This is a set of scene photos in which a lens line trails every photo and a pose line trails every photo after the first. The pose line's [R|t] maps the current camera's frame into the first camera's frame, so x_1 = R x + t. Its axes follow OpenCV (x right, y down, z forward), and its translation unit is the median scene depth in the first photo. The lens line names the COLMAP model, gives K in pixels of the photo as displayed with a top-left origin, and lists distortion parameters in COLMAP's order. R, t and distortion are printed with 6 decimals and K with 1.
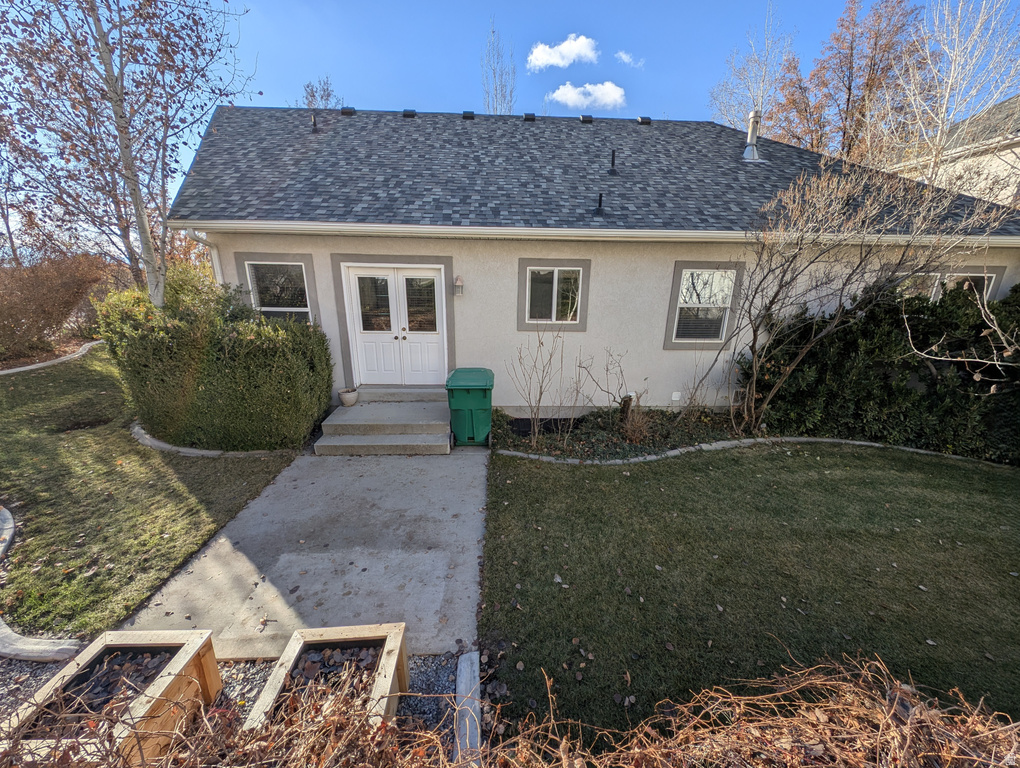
lens RADIAL K [[374.5, 0, 512.7], [0, 374.5, 385.6], [0, 0, 1]] dist [0.002837, -0.000184]
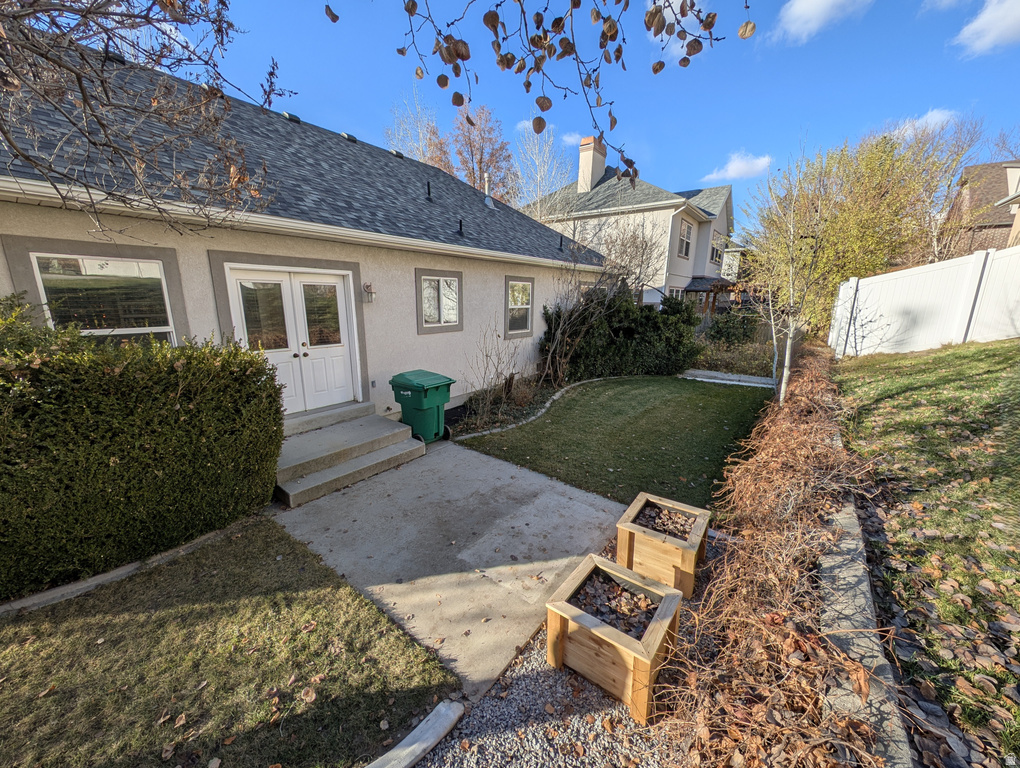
lens RADIAL K [[381.2, 0, 507.9], [0, 381.2, 384.7], [0, 0, 1]] dist [0.002391, -0.000542]
pose [[0.644136, -0.181584, 0.743045, -0.715067], [0.213124, 0.975551, 0.053650, -0.009912], [-0.734620, 0.123803, 0.667088, 0.104488]]
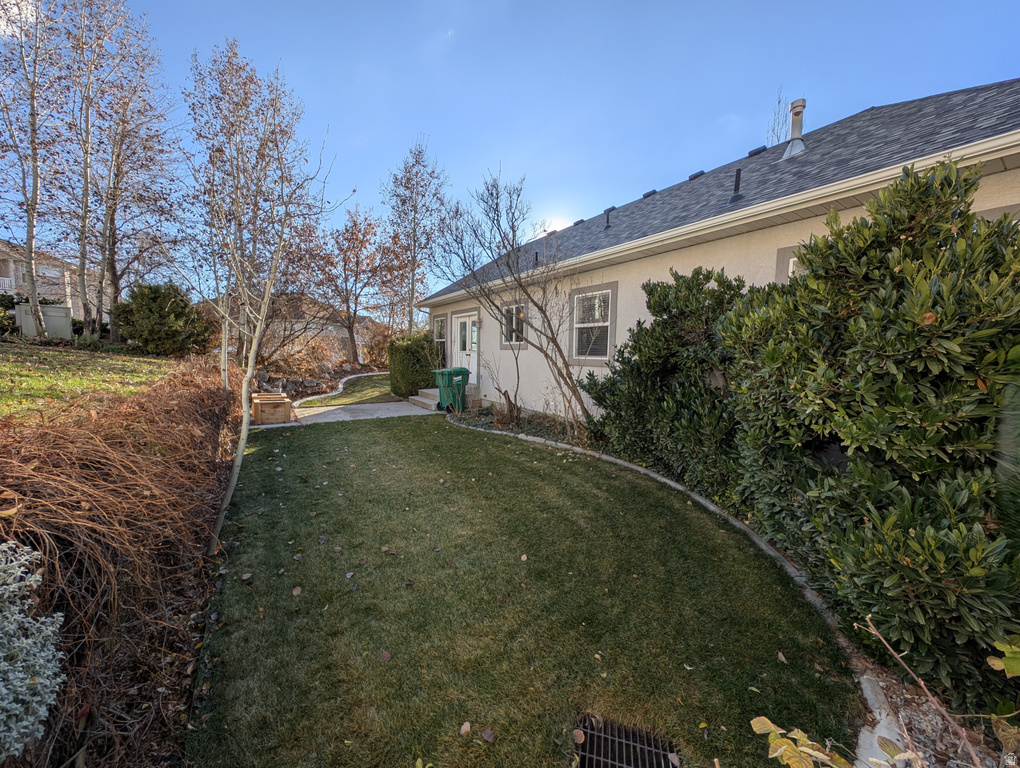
lens RADIAL K [[386.1, 0, 510.0], [0, 386.1, 384.0], [0, 0, 1]] dist [0.005104, -0.003611]
pose [[0.512576, 0.074306, -0.855421, 1.507471], [-0.220193, 0.974308, -0.047308, 0.063037], [0.829928, 0.212607, 0.515768, 0.272265]]
